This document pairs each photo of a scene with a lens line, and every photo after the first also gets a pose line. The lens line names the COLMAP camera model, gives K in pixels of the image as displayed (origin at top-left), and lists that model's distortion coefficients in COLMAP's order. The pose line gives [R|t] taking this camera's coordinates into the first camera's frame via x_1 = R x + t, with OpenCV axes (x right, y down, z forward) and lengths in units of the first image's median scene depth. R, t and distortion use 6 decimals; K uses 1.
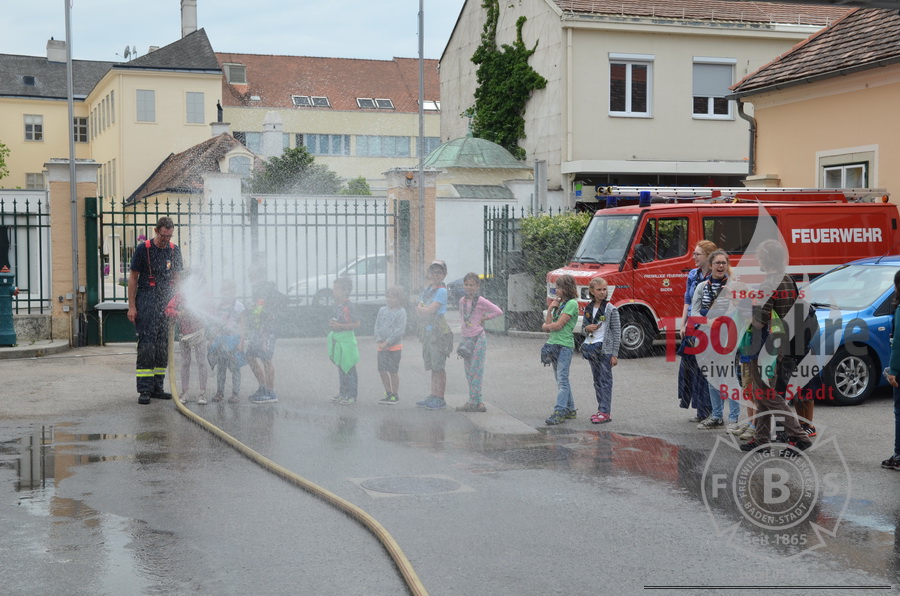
lens RADIAL K [[1285.6, 0, 450.2], [0, 1285.6, 310.4], [0, 0, 1]] dist [0.032479, 0.358377]
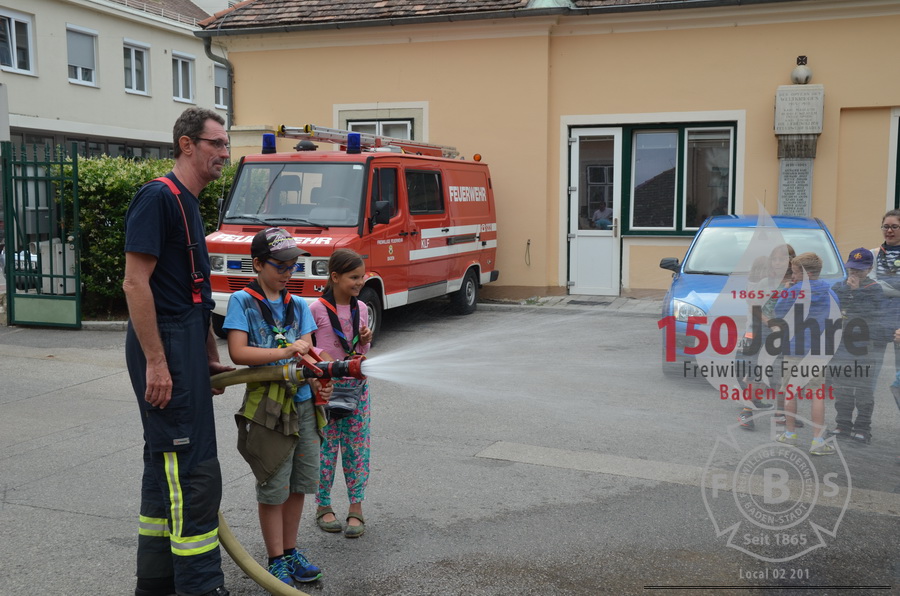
lens RADIAL K [[1028.4, 0, 456.5], [0, 1028.4, 300.9], [0, 0, 1]] dist [0.029783, 0.051874]
pose [[0.622427, -0.066719, 0.779829, -0.270320], [0.033682, 0.997720, 0.058478, -0.022317], [-0.781953, -0.010132, 0.623255, 0.490850]]
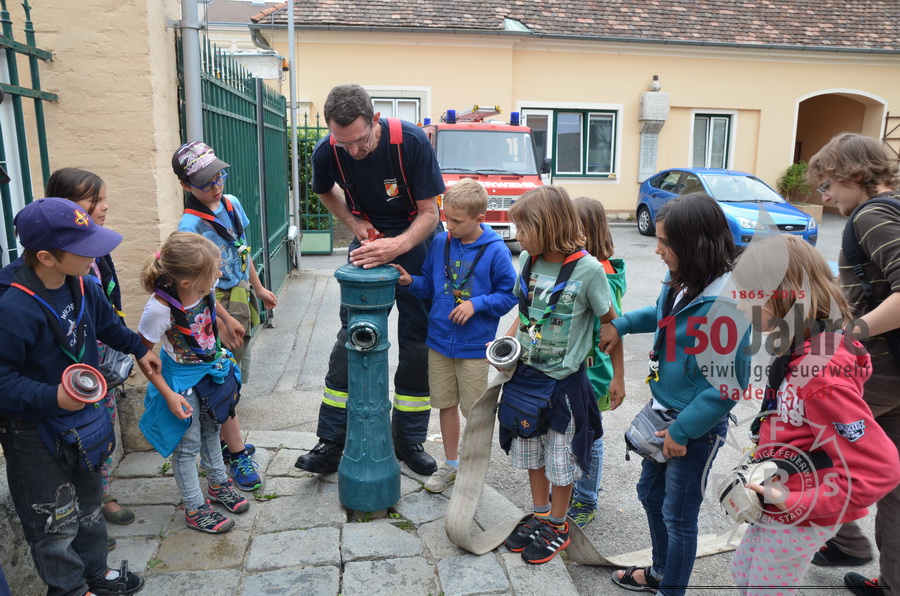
lens RADIAL K [[672.4, 0, 450.6], [0, 672.4, 304.0], [0, 0, 1]] dist [-0.124829, 0.117988]
pose [[0.178529, -0.209806, 0.961306, -0.420024], [0.039825, 0.977742, 0.205997, -0.042917], [-0.983128, 0.001507, 0.182911, 0.833901]]
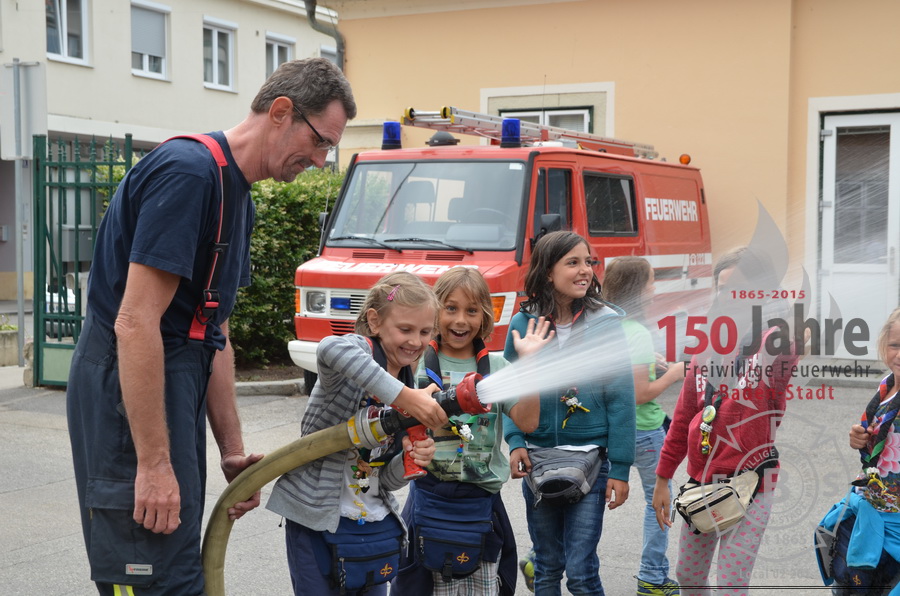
lens RADIAL K [[1391.9, 0, 458.7], [0, 1391.9, 307.4], [0, 0, 1]] dist [0.113051, 0.016969]
pose [[0.717893, -0.022719, 0.695783, -0.248416], [0.025476, 0.999655, 0.006356, -0.014543], [-0.695687, 0.013162, 0.718224, 0.517270]]
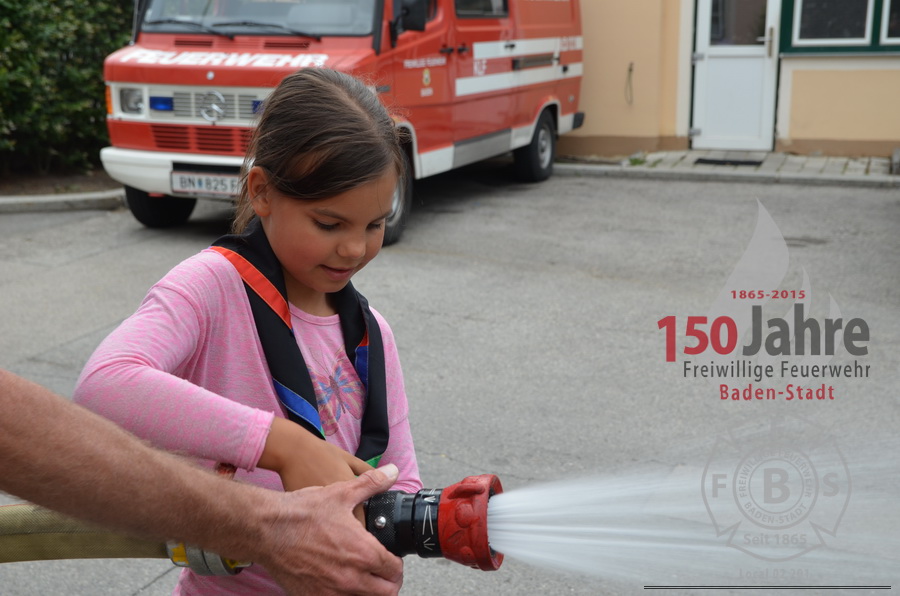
lens RADIAL K [[1236.9, 0, 452.1], [0, 1236.9, 309.7], [0, 0, 1]] dist [0.020337, 0.336624]
pose [[0.635762, -0.167655, 0.753457, -0.161284], [0.038388, 0.981786, 0.186069, -0.019037], [-0.770930, -0.089372, 0.630619, 0.604367]]
